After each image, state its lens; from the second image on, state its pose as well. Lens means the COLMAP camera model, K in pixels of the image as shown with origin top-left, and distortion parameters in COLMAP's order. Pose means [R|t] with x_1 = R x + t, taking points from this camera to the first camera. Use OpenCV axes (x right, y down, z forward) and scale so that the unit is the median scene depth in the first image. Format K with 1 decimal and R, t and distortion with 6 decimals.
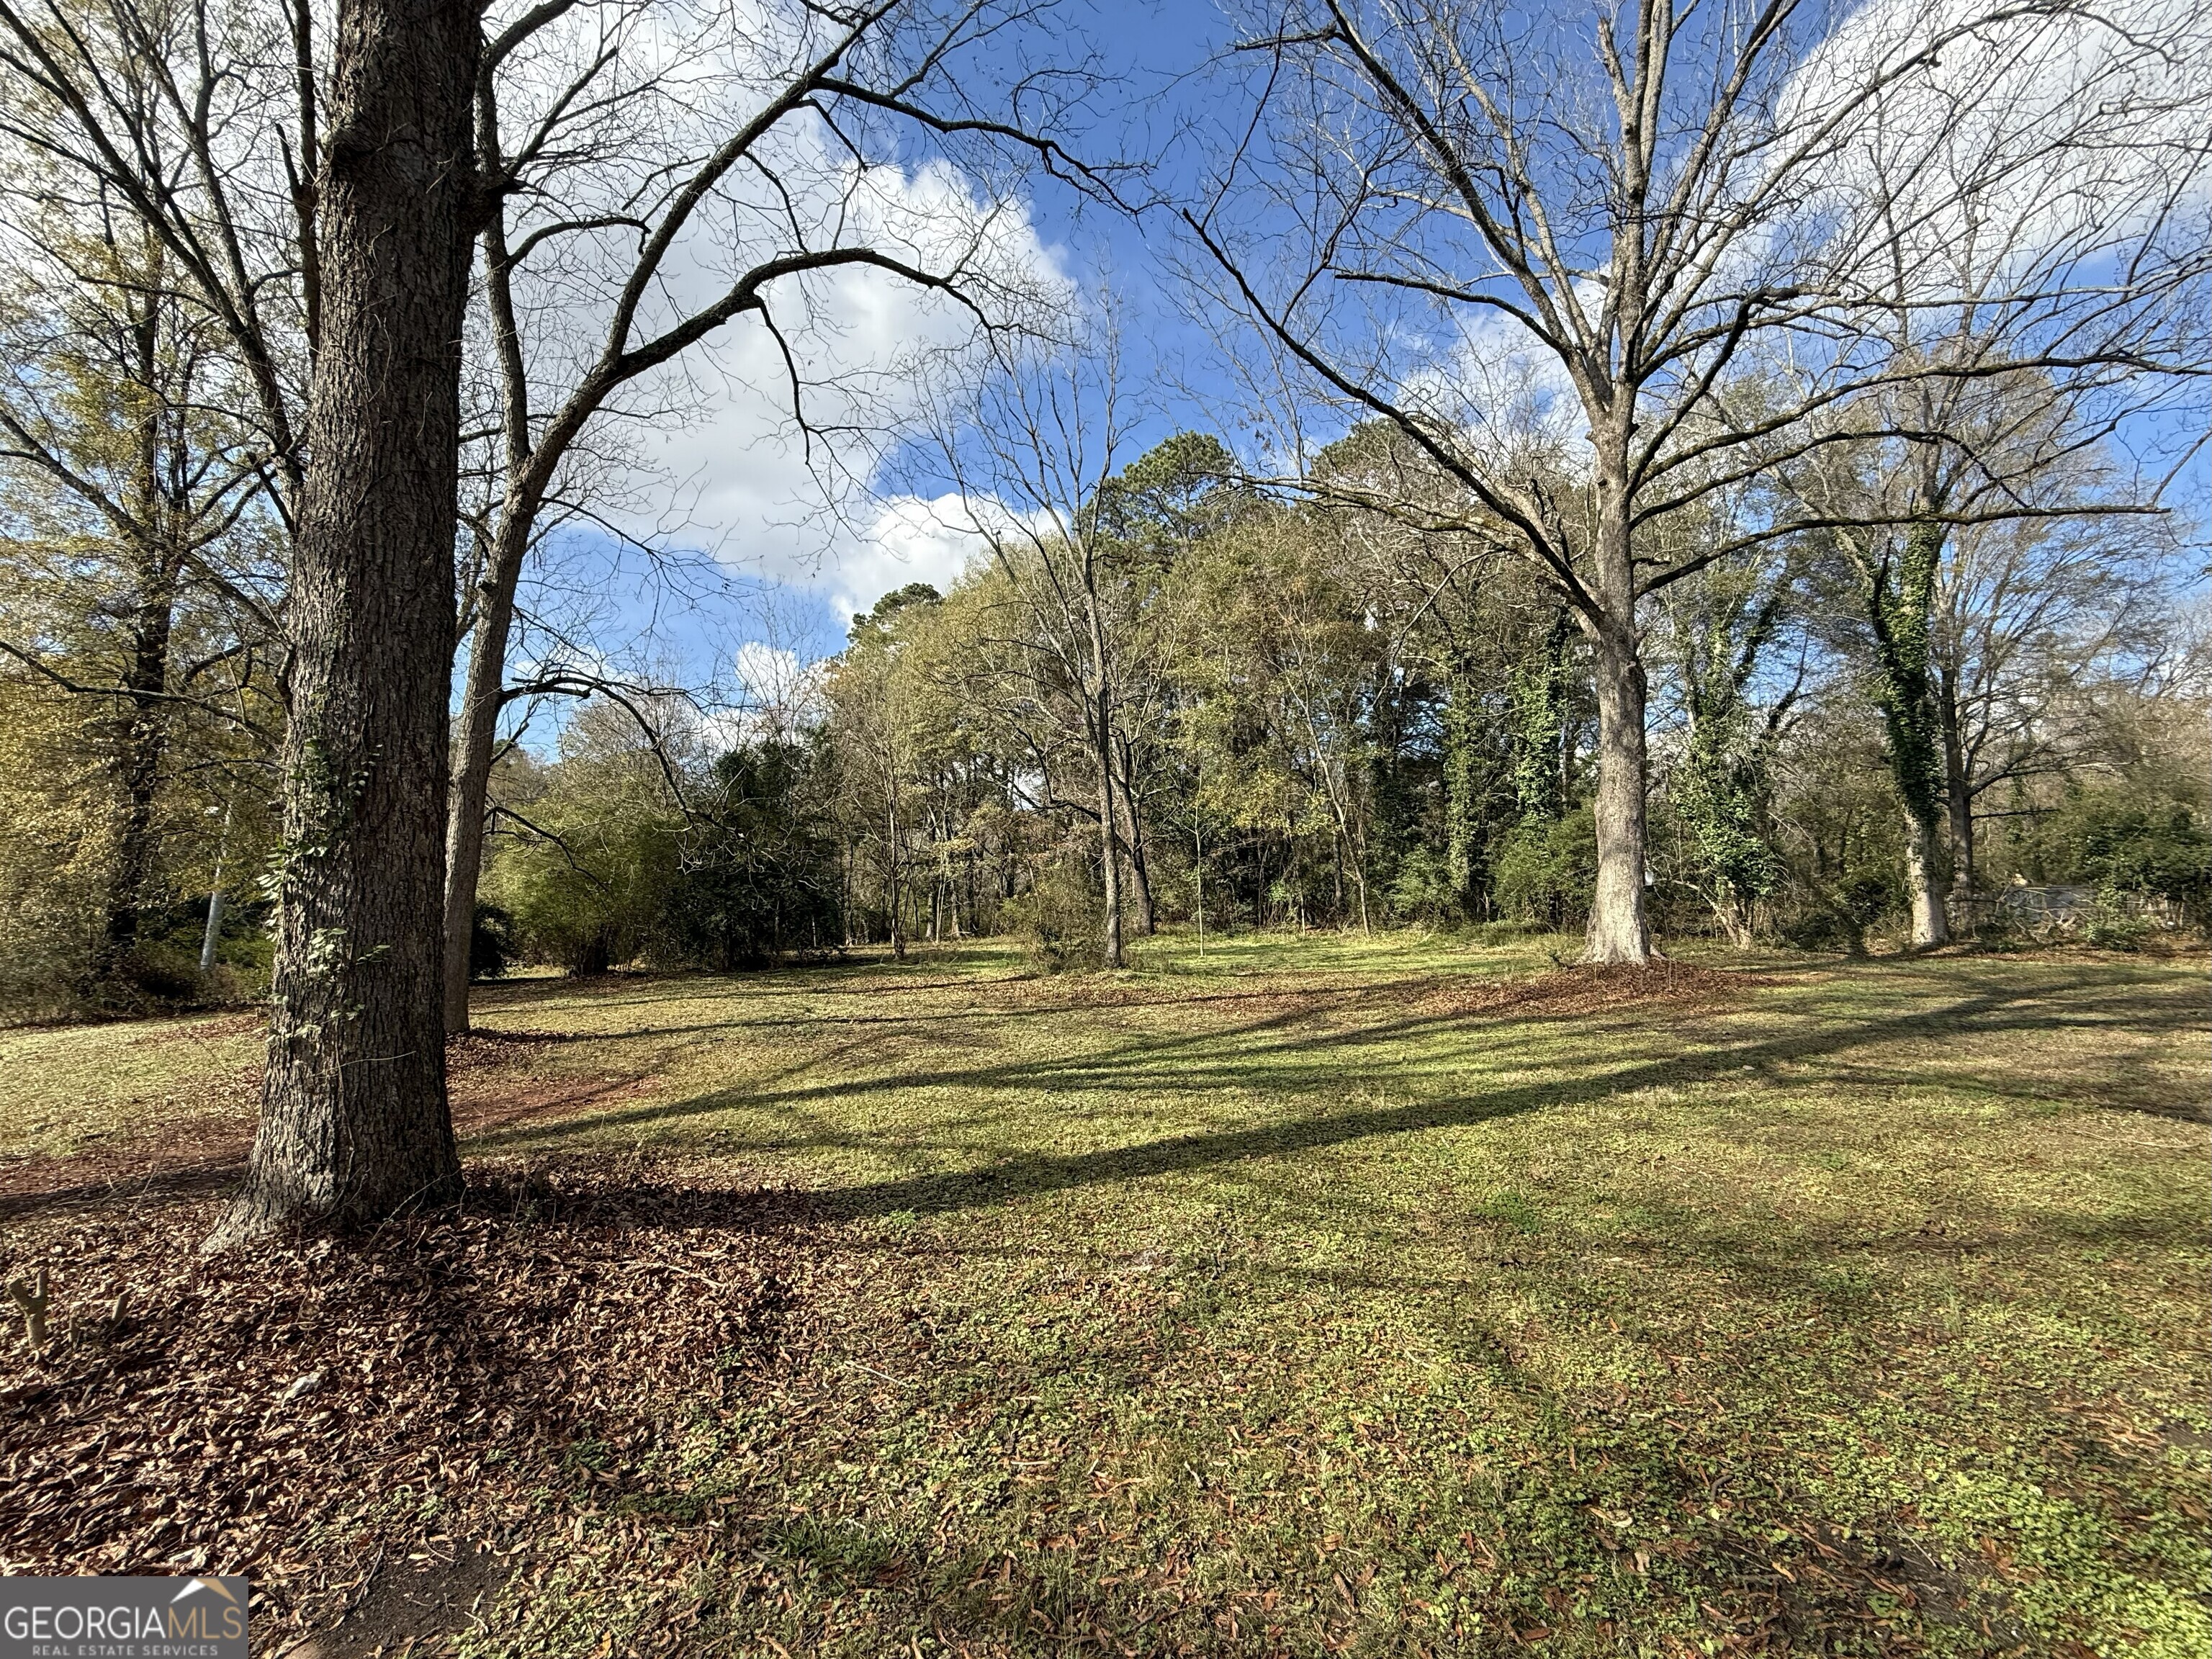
lens RADIAL K [[882.1, 0, 1107.2], [0, 882.1, 828.8], [0, 0, 1]] dist [-0.000612, -0.000109]
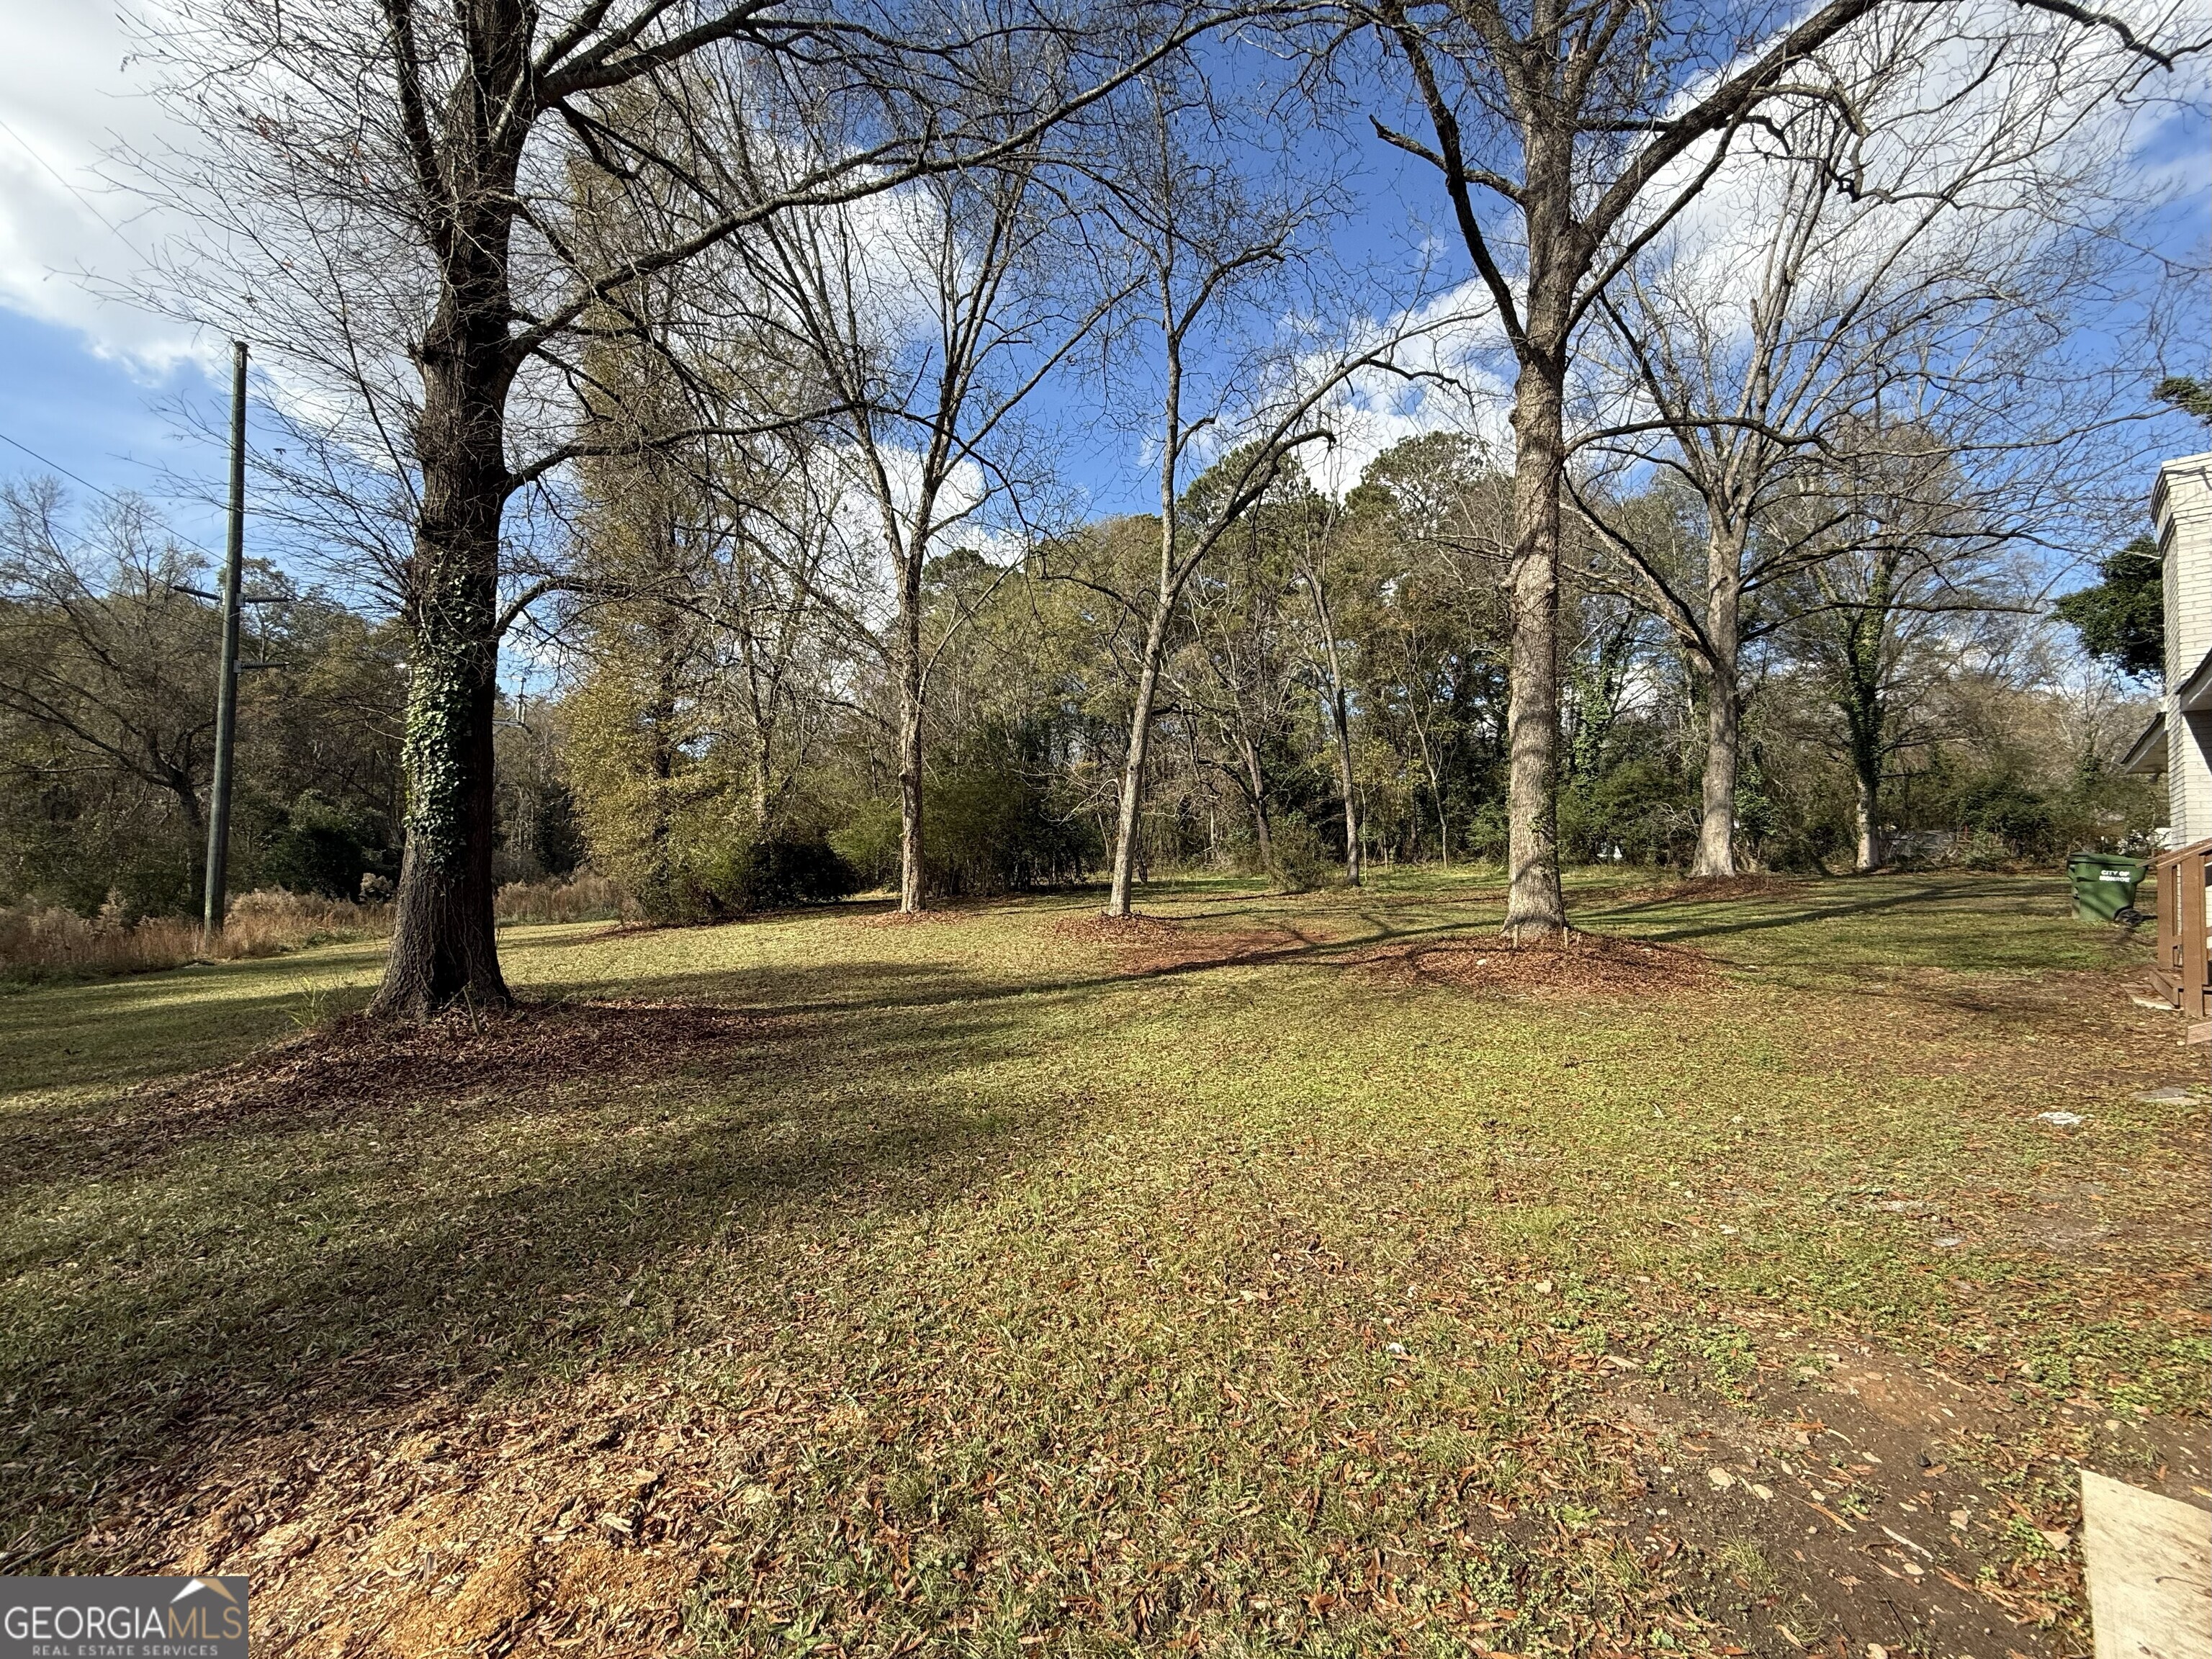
lens RADIAL K [[882.1, 0, 1107.2], [0, 882.1, 828.8], [0, 0, 1]] dist [-0.000612, -0.000109]
pose [[0.995217, -0.000456, 0.097686, -0.502423], [-0.005611, 0.998072, 0.061816, -0.021317], [-0.097526, -0.062069, 0.993296, -0.360830]]
